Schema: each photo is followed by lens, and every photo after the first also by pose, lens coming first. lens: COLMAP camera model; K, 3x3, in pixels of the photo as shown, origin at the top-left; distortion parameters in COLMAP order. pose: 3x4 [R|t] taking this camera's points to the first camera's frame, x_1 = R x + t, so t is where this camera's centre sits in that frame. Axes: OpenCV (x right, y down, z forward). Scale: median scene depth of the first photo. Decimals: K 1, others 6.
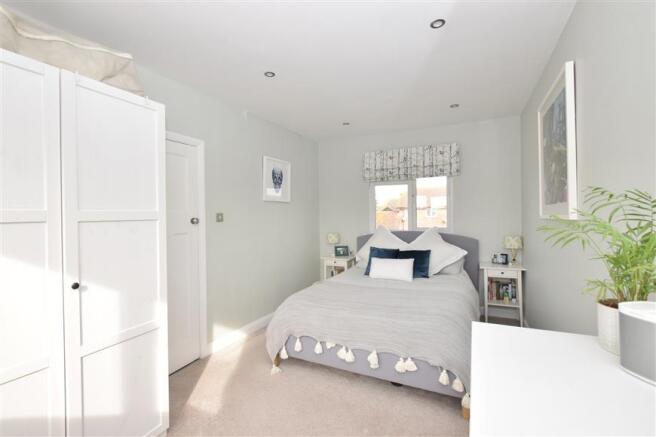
lens RADIAL K [[293.8, 0, 328.9], [0, 293.8, 216.7], [0, 0, 1]] dist [0.002110, 0.001037]
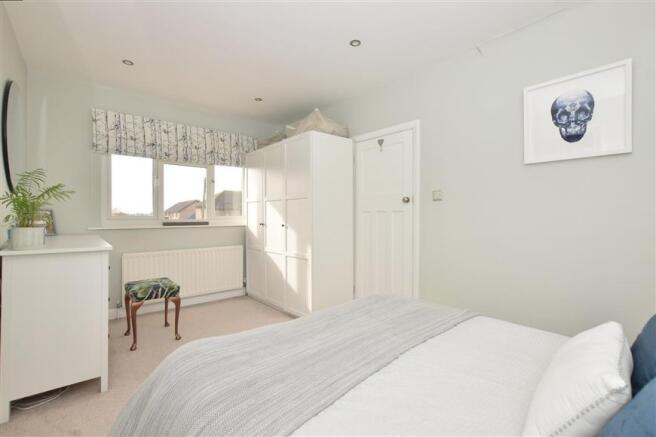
lens RADIAL K [[293.8, 0, 328.2], [0, 293.8, 216.2], [0, 0, 1]] dist [0.002110, 0.001037]
pose [[-0.353013, 0.009042, -0.935575, 0.471645], [-0.003654, 0.999932, 0.011042, 0.046314], [0.935611, 0.007317, -0.352956, 0.801334]]
